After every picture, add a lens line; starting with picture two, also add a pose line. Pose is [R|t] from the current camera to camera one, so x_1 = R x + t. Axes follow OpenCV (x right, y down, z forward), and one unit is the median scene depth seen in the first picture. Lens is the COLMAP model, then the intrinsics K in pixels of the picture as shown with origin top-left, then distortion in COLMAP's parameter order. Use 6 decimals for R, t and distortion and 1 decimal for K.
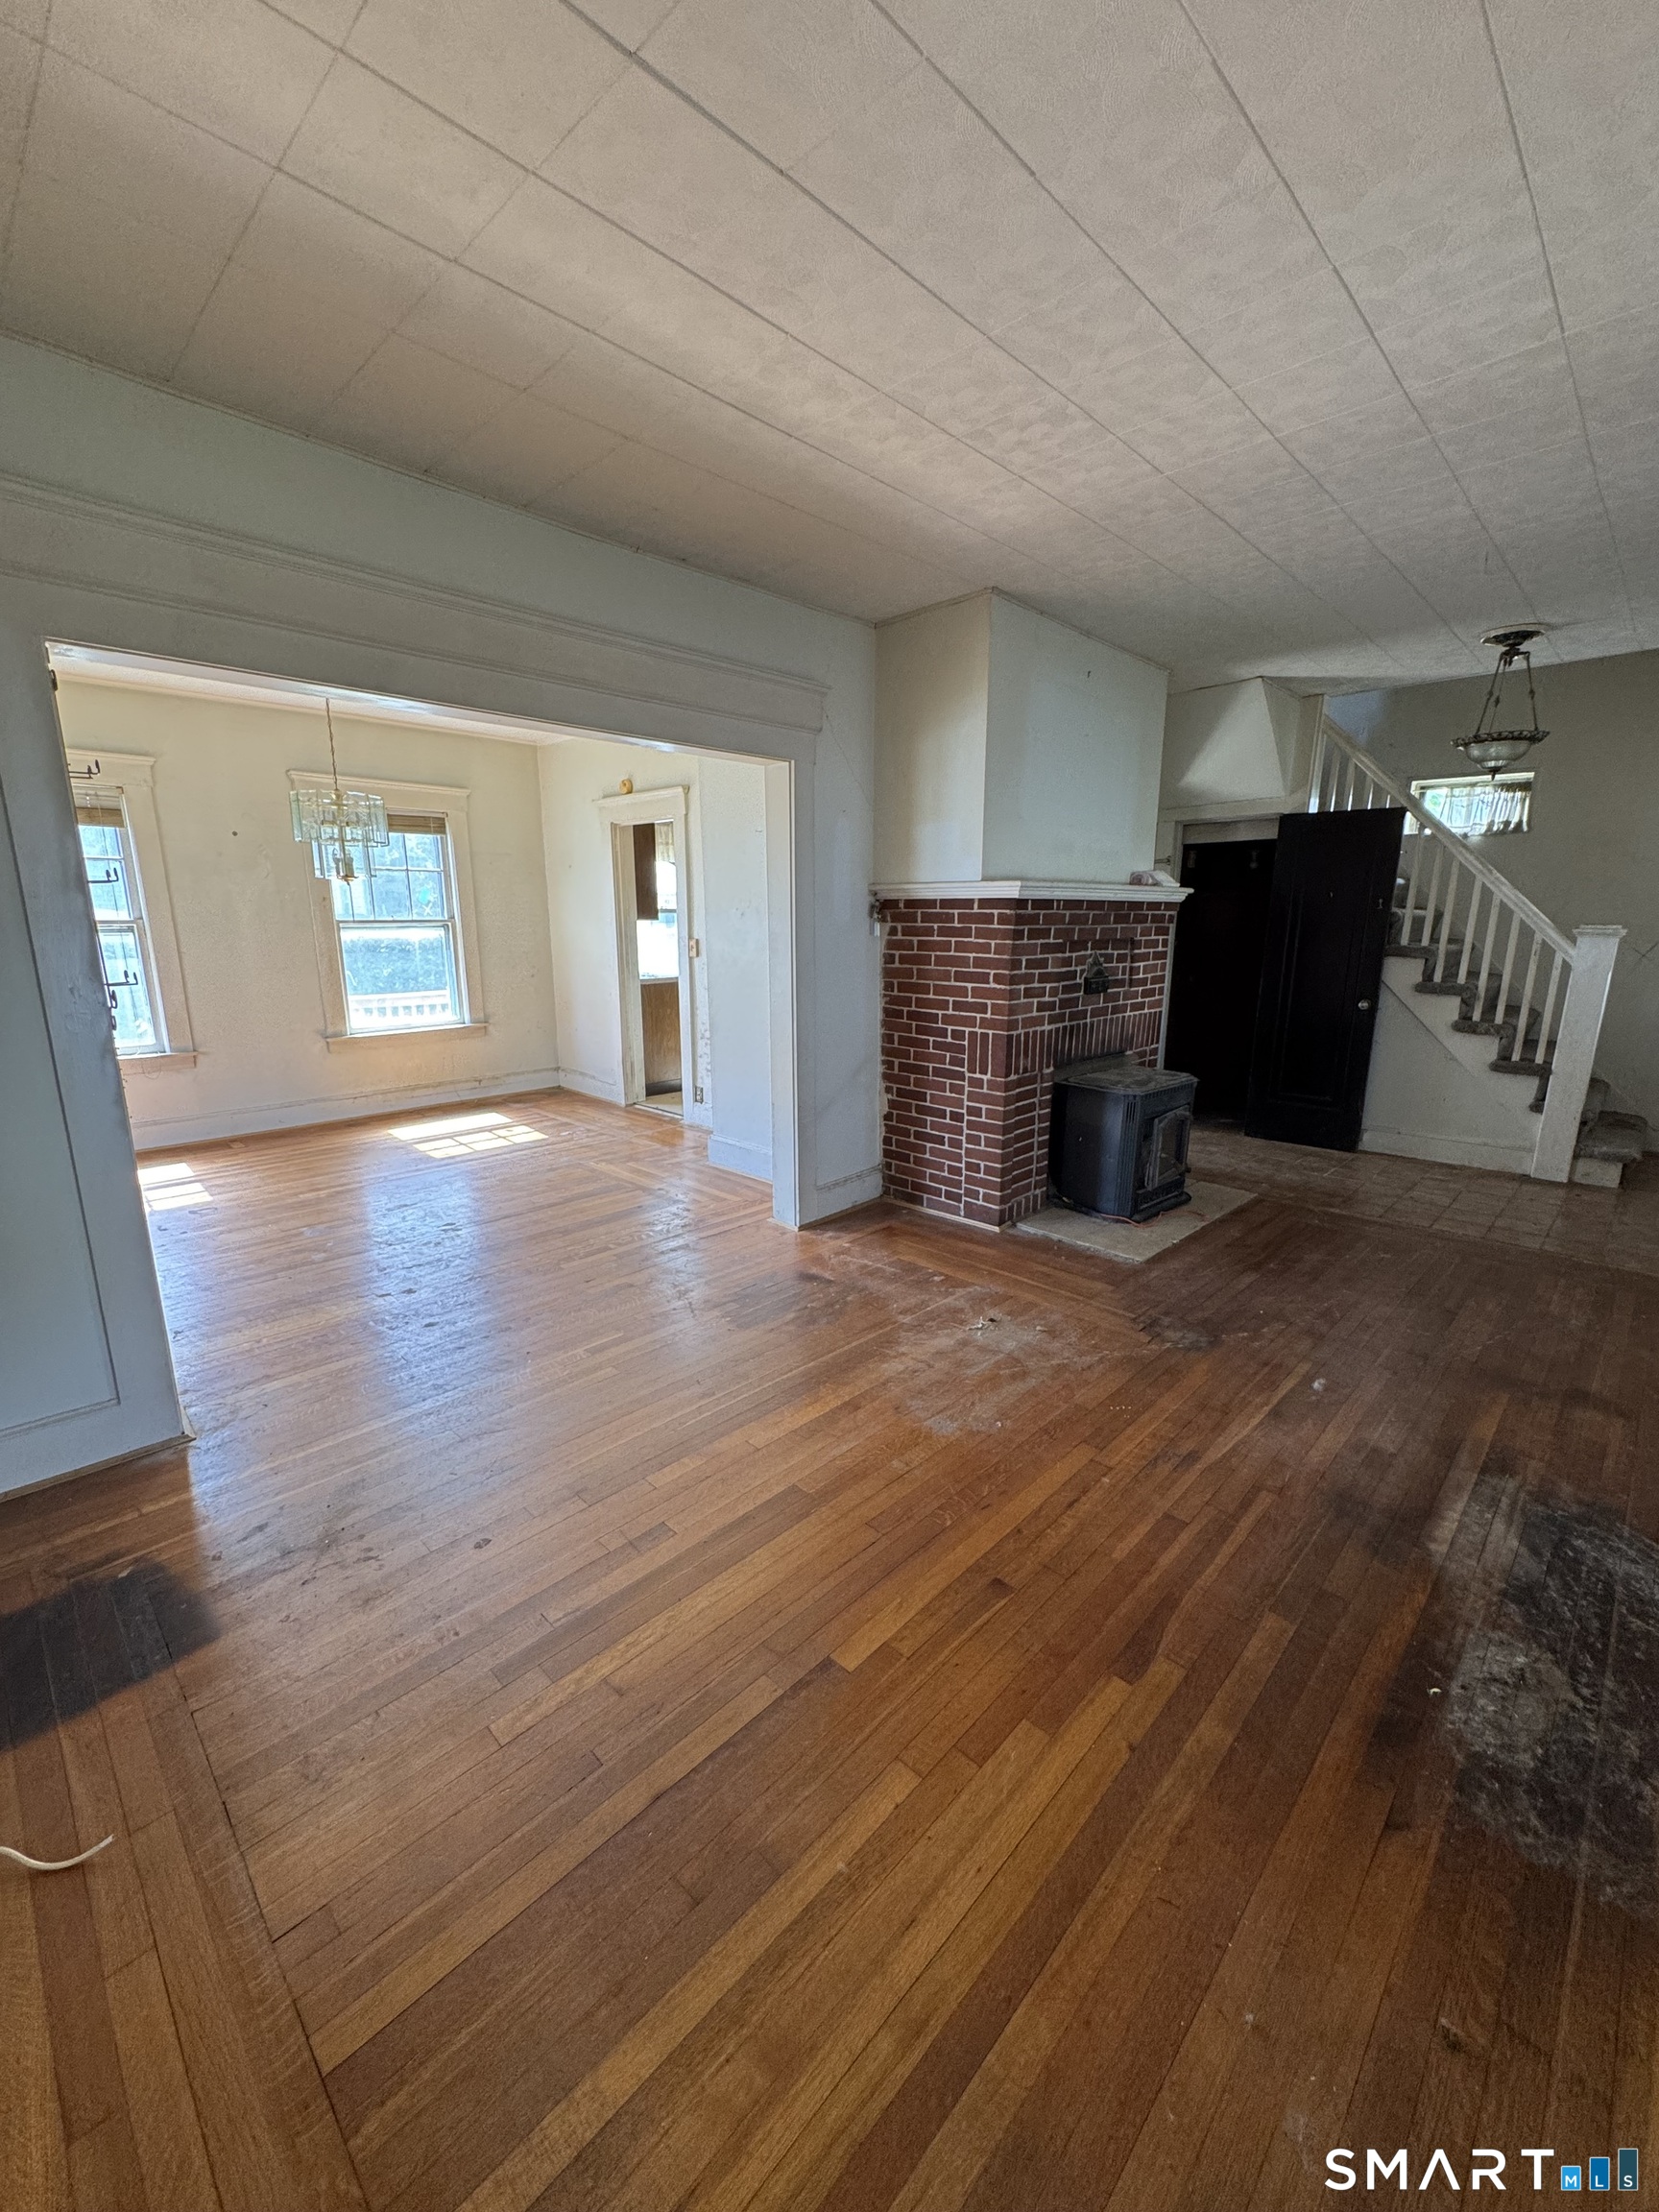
lens RADIAL K [[884.1, 0, 833.0], [0, 884.1, 1106.5], [0, 0, 1]] dist [0.000556, 0.000294]
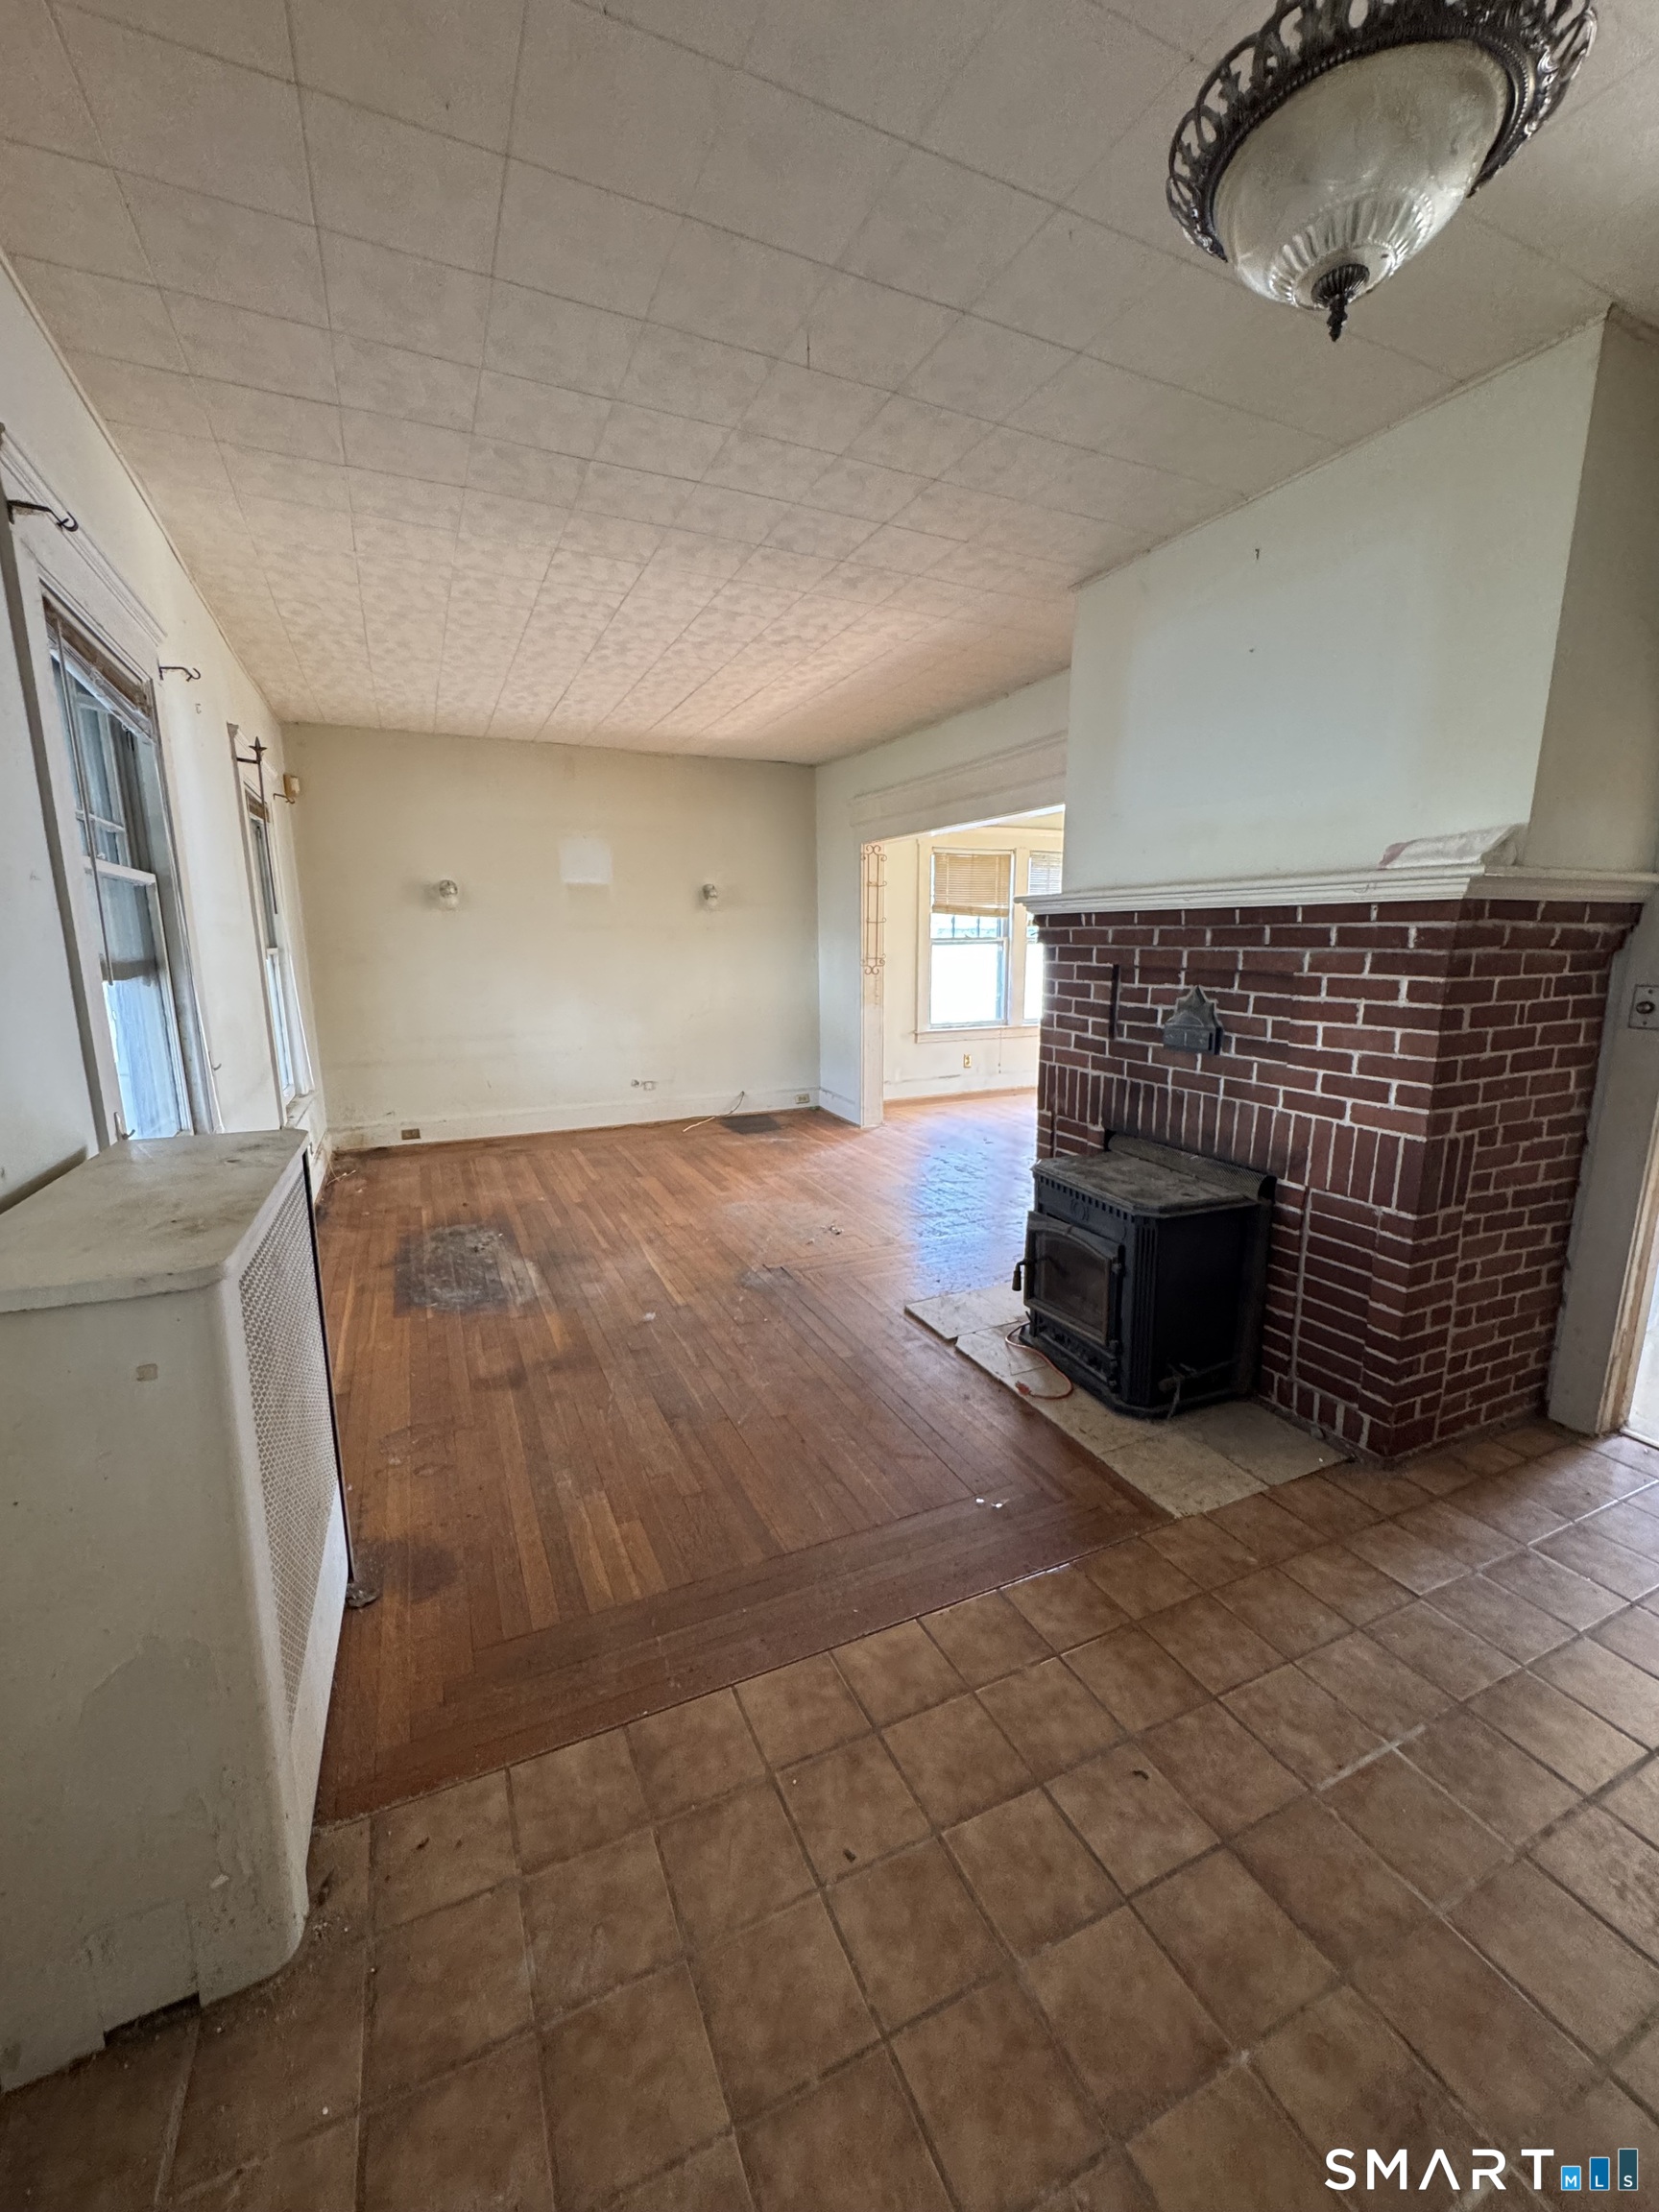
lens RADIAL K [[884.1, 0, 830.3], [0, 884.1, 1112.0], [0, 0, 1]] dist [0.000556, 0.000294]
pose [[-0.355793, 0.181803, -0.916711, 1.074864], [-0.198835, 0.943713, 0.264330, -0.221245], [0.913168, 0.276321, -0.299618, 1.041560]]
